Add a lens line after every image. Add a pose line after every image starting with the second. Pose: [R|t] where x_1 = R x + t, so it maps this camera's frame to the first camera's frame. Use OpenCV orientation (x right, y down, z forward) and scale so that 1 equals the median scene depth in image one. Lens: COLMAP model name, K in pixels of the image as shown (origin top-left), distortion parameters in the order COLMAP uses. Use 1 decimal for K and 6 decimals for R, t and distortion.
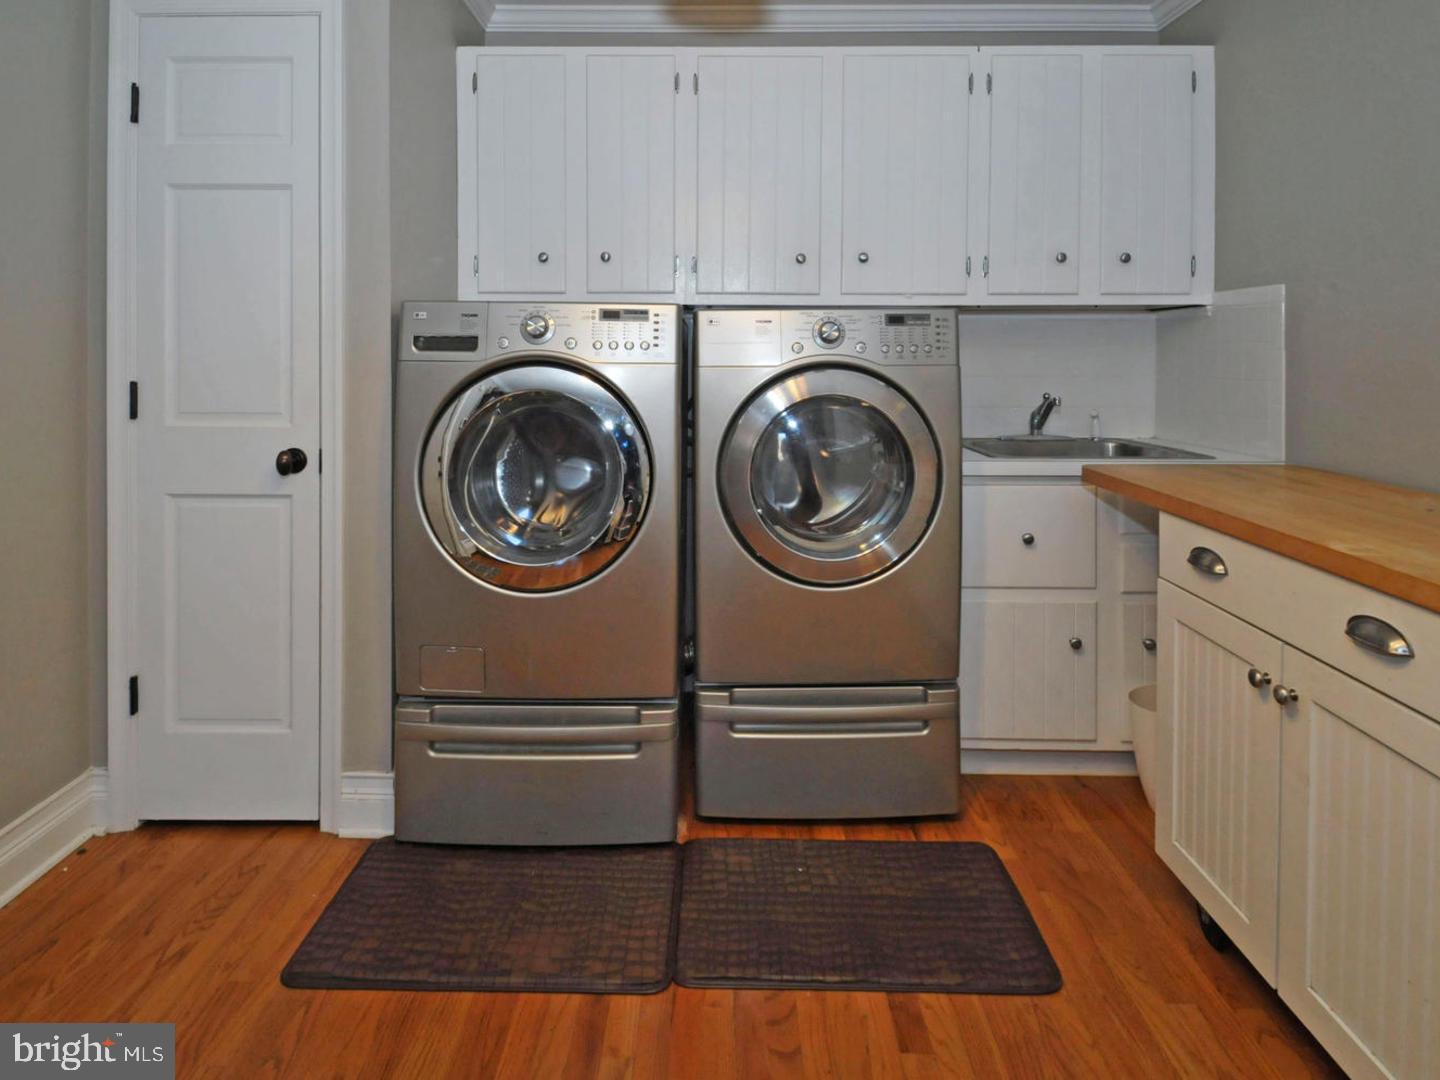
lens RADIAL K [[796.5, 0, 720.0], [0, 796.5, 540.0], [0, 0, 1]] dist [0.043693, -0.039647]
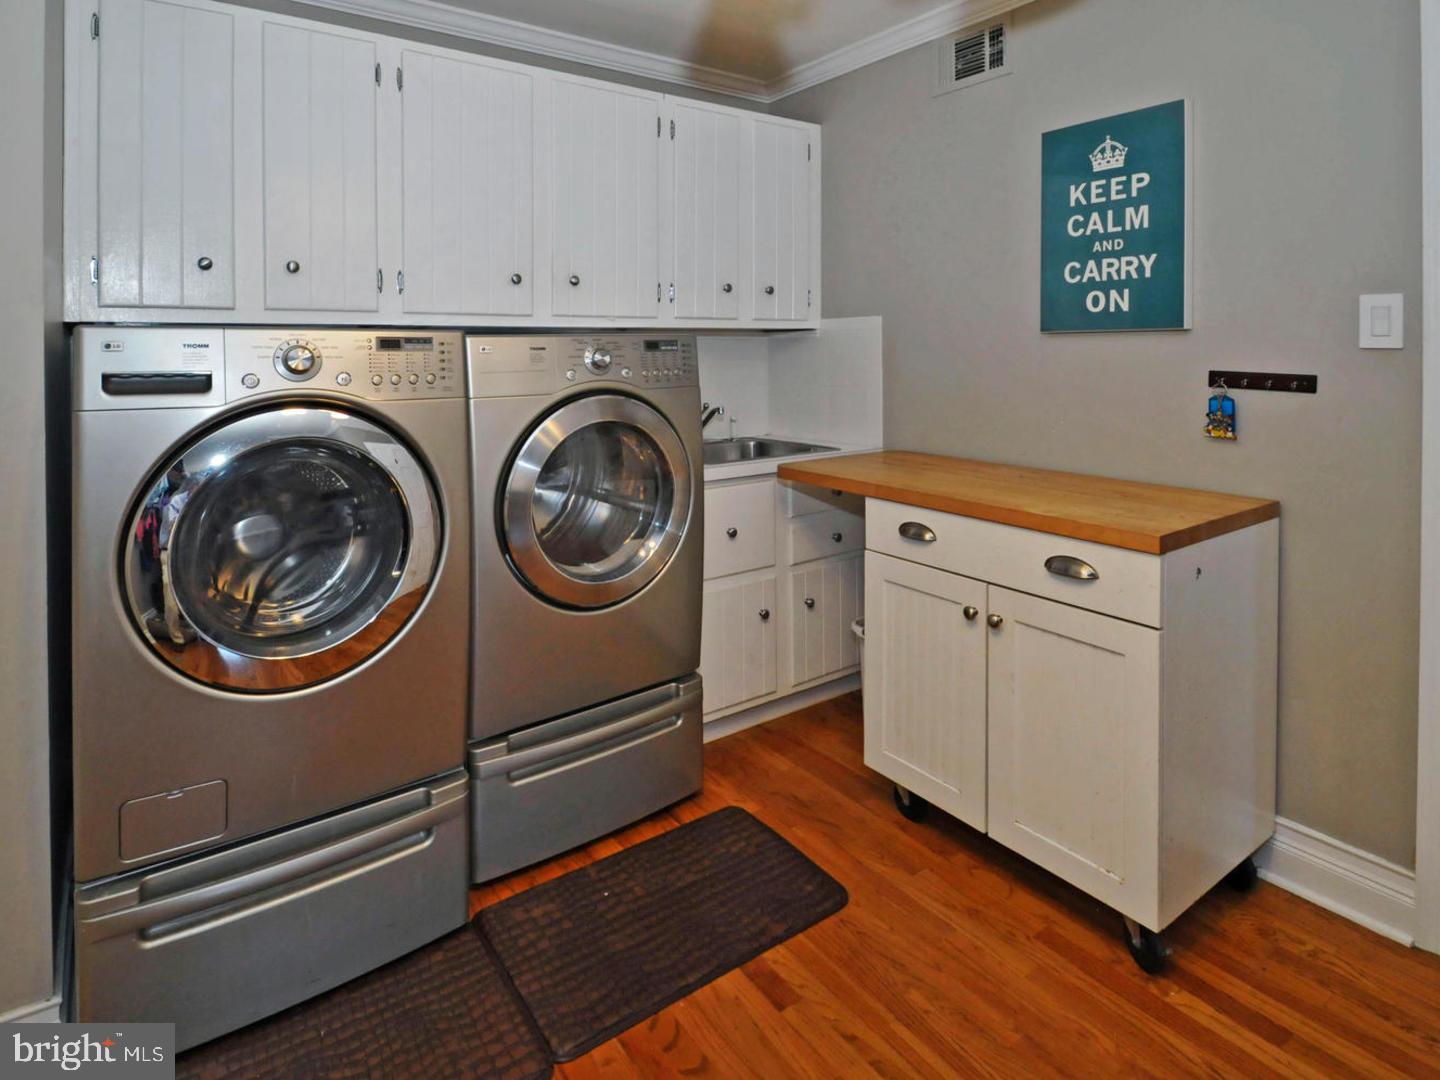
lens RADIAL K [[786.2, 0, 719.4], [0, 786.2, 532.7], [0, 0, 1]] dist [0.022031, 0.000035]
pose [[0.810390, -0.142264, 0.568357, -0.304385], [0.143929, 0.988686, 0.042254, -0.057987], [-0.567937, 0.047561, 0.821697, 0.101620]]
